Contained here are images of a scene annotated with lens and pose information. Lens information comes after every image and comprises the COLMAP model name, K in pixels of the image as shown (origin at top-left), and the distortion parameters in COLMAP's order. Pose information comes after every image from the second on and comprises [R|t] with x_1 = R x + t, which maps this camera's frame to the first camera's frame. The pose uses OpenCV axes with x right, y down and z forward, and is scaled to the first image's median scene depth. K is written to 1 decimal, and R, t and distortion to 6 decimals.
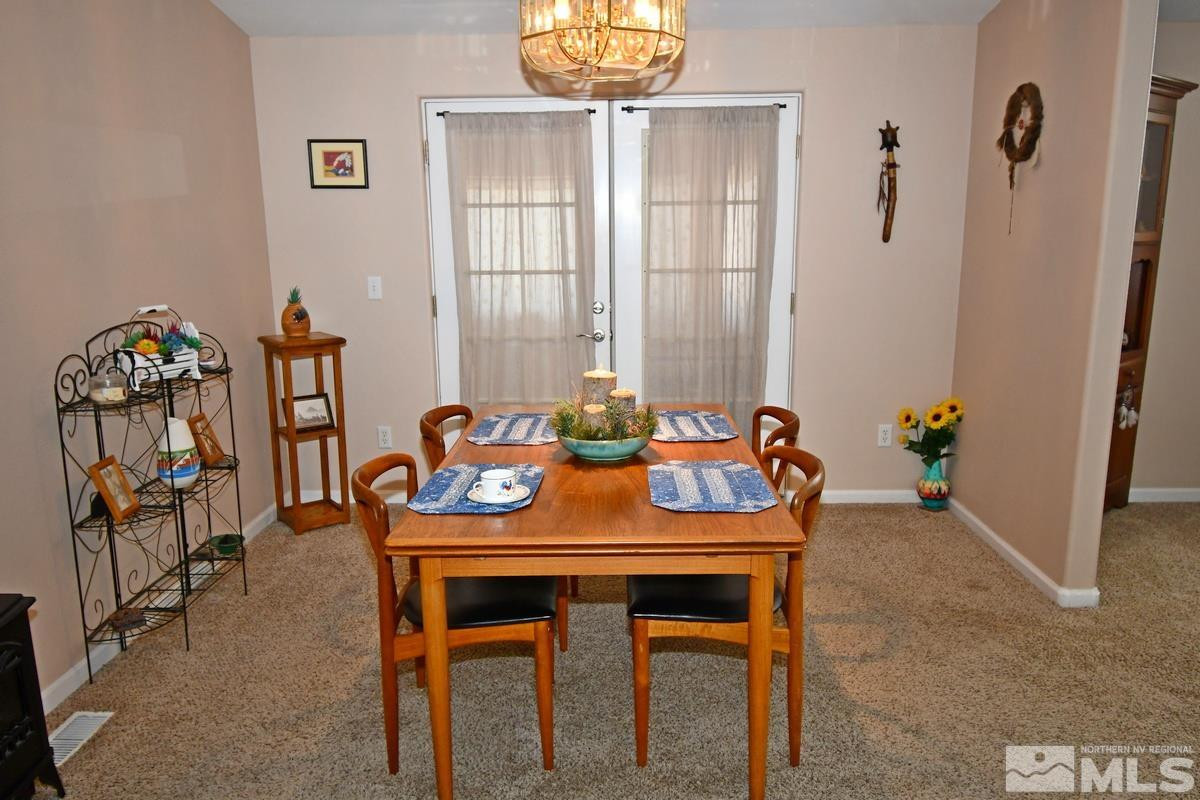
lens RADIAL K [[890.7, 0, 601.3], [0, 890.7, 400.9], [0, 0, 1]] dist [0.004870, -0.001857]
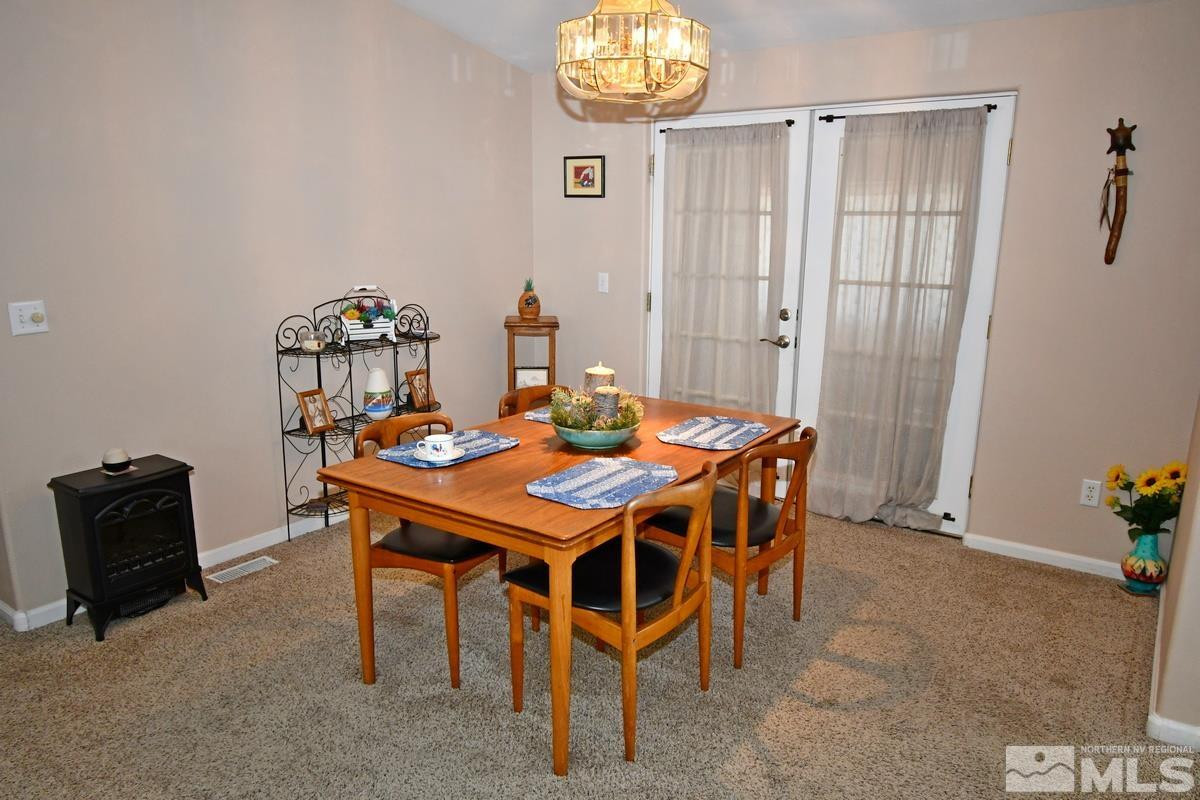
lens RADIAL K [[840.1, 0, 598.9], [0, 840.1, 398.1], [0, 0, 1]] dist [0.055913, -0.080050]
pose [[0.828226, 0.134531, -0.544006, 0.378722], [-0.127571, 0.990531, 0.050734, -0.033017], [0.545681, 0.027380, 0.837546, 0.076269]]
